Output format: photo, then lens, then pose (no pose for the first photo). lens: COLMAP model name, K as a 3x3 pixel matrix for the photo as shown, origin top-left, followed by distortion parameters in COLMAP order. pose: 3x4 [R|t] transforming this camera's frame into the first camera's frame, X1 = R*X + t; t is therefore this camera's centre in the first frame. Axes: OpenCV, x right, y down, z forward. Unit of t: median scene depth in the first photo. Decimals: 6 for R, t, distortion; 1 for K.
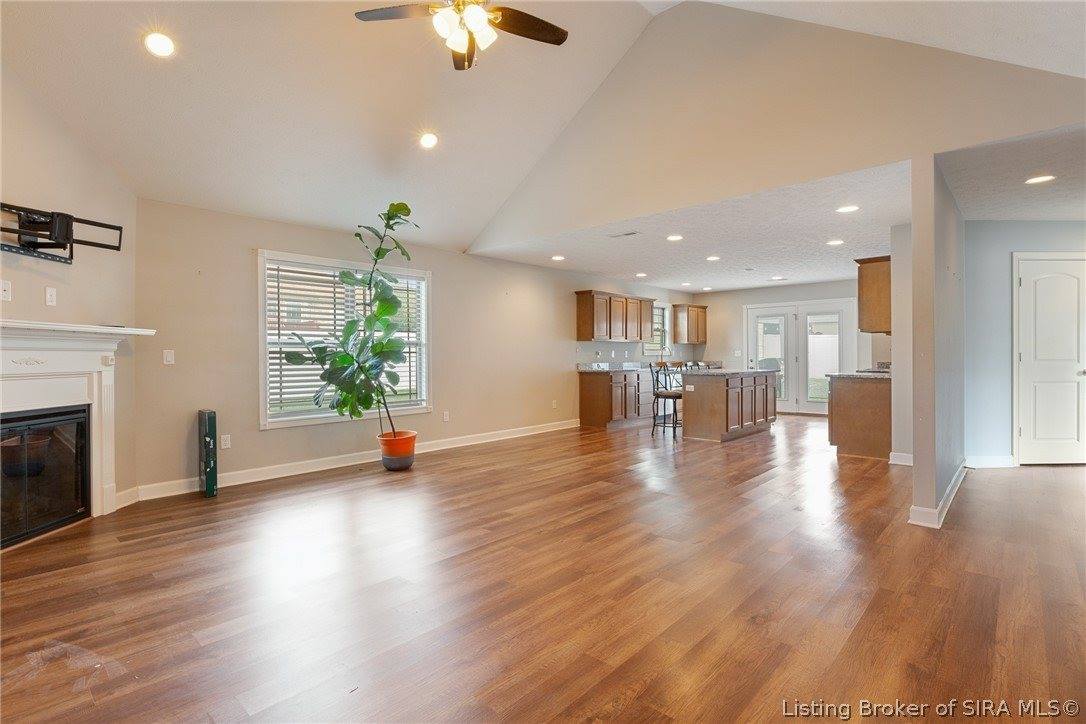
lens RADIAL K [[523.7, 0, 541.7], [0, 523.7, 357.8], [0, 0, 1]] dist [-0.008012, -0.000199]
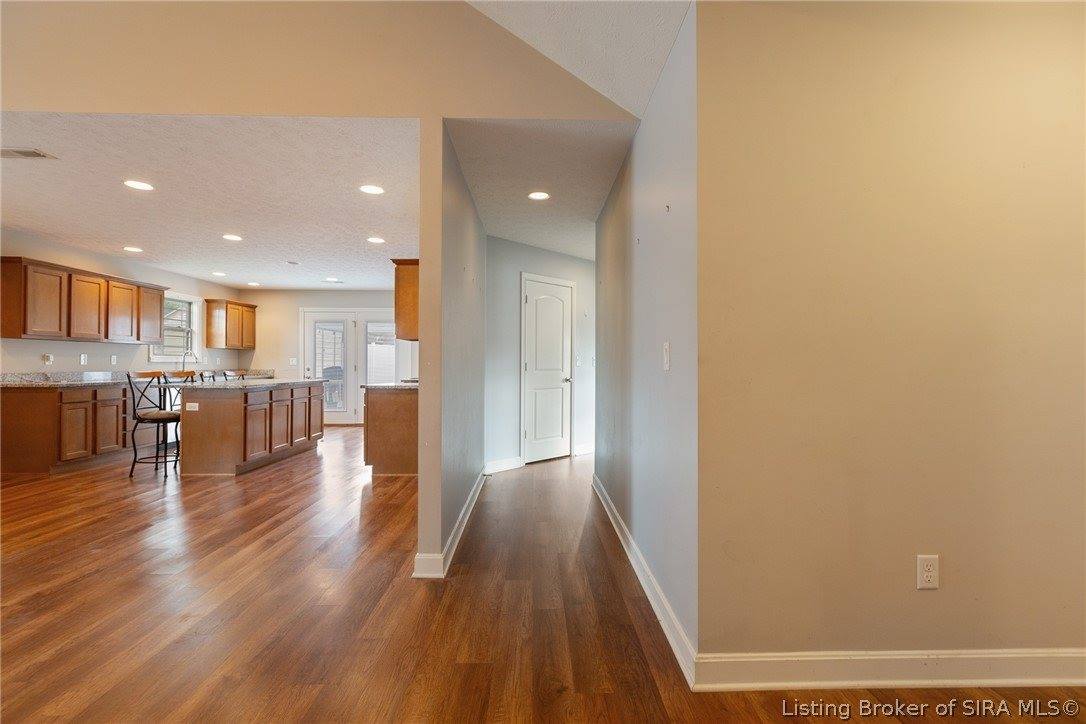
lens RADIAL K [[481.9, 0, 545.9], [0, 481.9, 361.9], [0, 0, 1]] dist [-0.000387, -0.000596]
pose [[0.716491, 0.012234, 0.697489, 0.144558], [-0.005861, 0.999916, -0.011518, -0.000424], [-0.697572, 0.004164, 0.716503, 0.144695]]
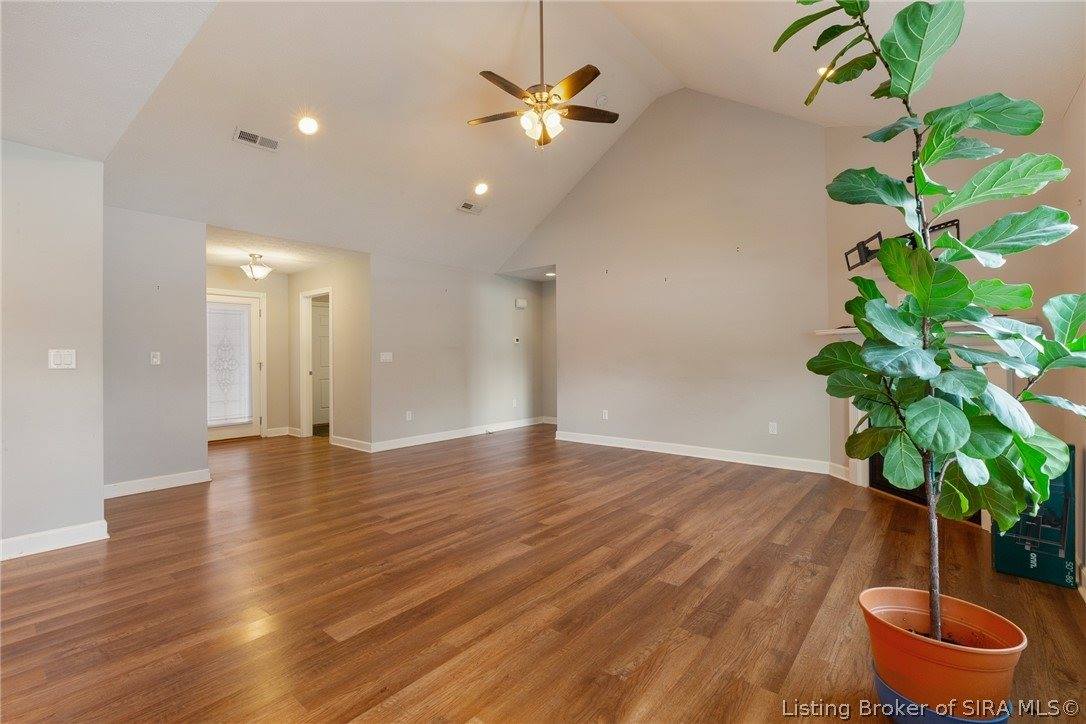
lens RADIAL K [[481.9, 0, 553.2], [0, 481.9, 356.8], [0, 0, 1]] dist [-0.000387, -0.000596]
pose [[-0.997196, 0.015099, -0.073293, -0.024984], [0.014675, 0.999872, 0.006321, -0.004882], [0.073379, 0.005228, -0.997290, 0.831285]]
